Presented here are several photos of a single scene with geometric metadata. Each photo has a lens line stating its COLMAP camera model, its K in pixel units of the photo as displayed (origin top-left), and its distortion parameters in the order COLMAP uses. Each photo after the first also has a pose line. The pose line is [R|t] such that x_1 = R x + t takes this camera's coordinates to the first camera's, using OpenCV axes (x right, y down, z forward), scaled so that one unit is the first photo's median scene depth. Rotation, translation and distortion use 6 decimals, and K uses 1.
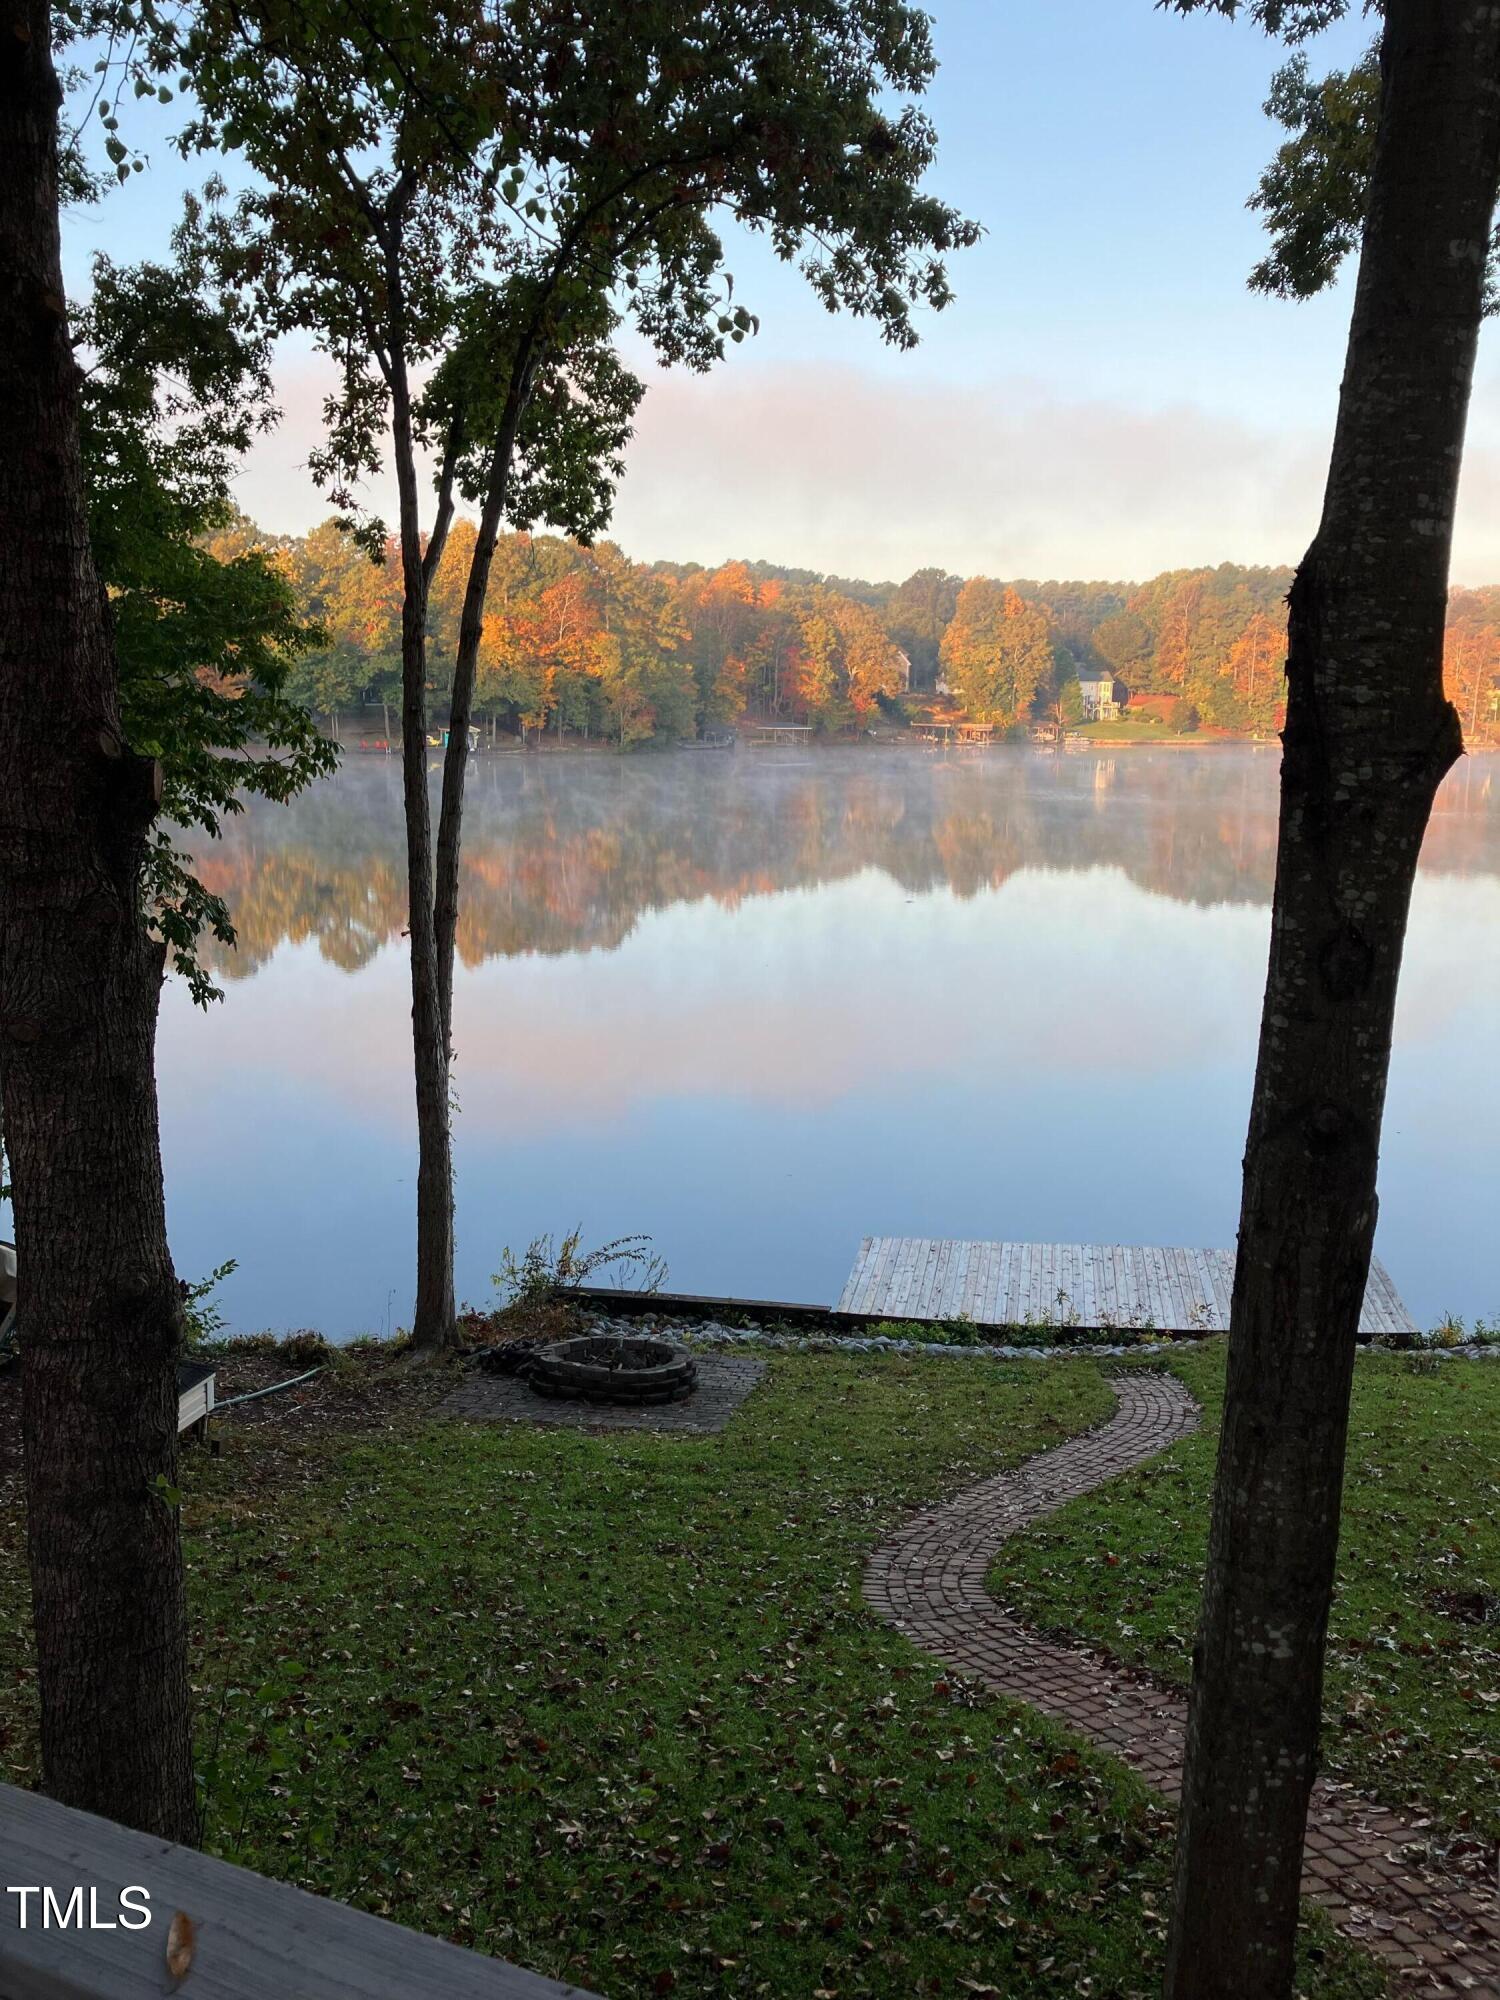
lens RADIAL K [[1614.5, 0, 774.0], [0, 1614.5, 989.8], [0, 0, 1]] dist [0.073769, -0.124158]
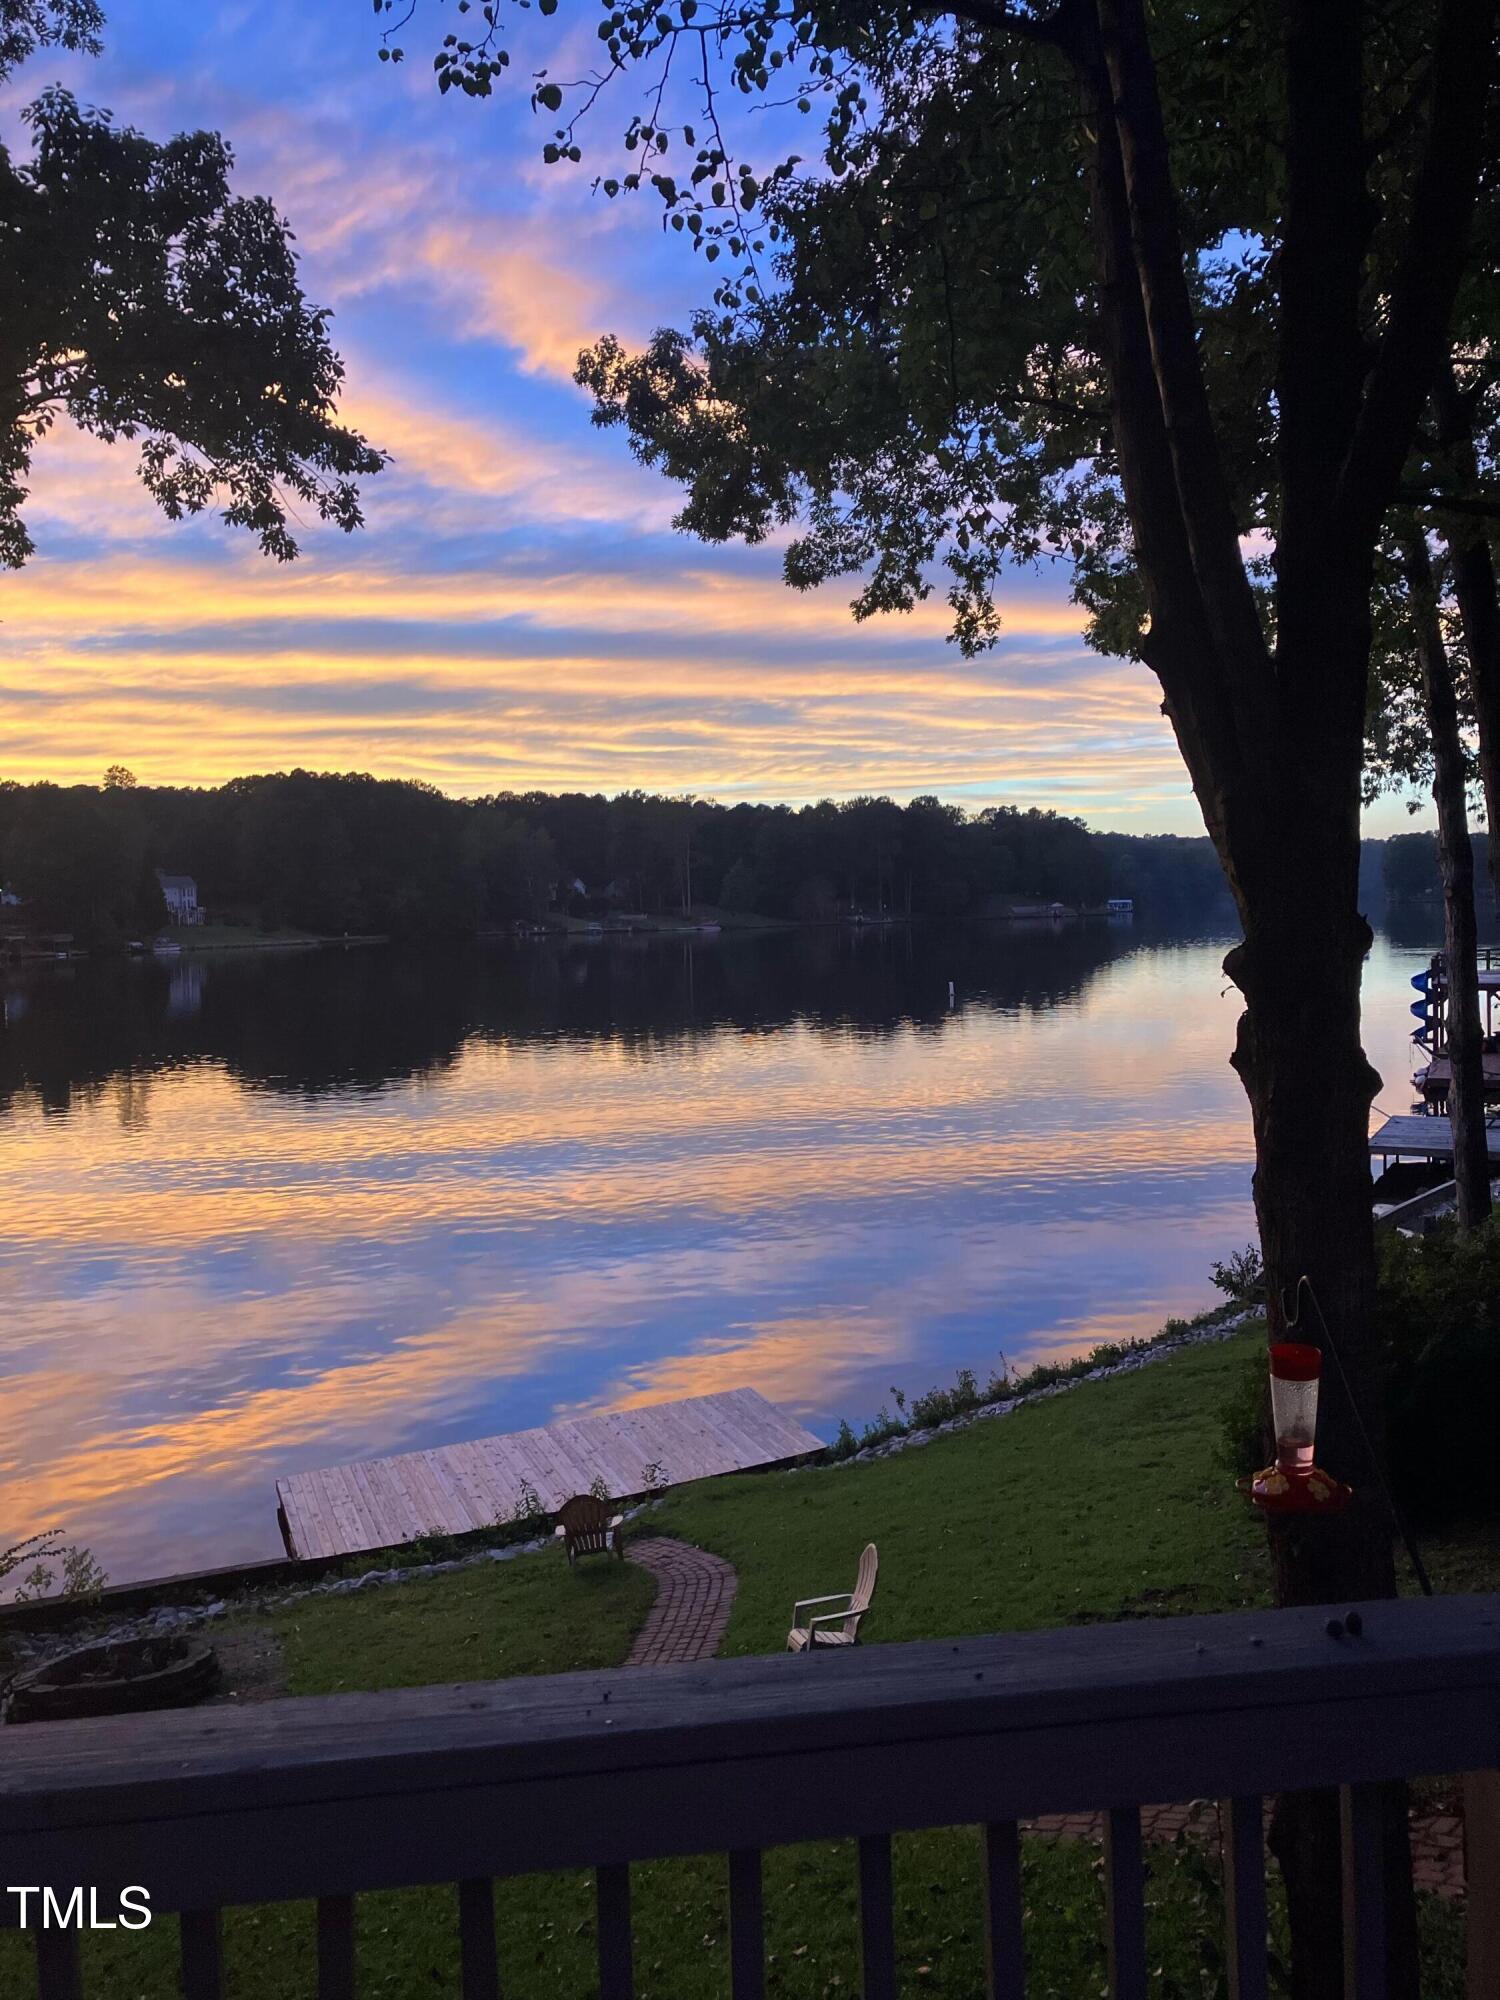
lens RADIAL K [[1636.3, 0, 746.3], [0, 1636.3, 992.4], [0, 0, 1]] dist [0.015169, -0.007608]
pose [[0.853281, -0.066194, 0.517233, -0.215888], [0.126696, 0.988504, -0.082506, -0.011943], [-0.505825, 0.135932, 0.851859, 0.032158]]
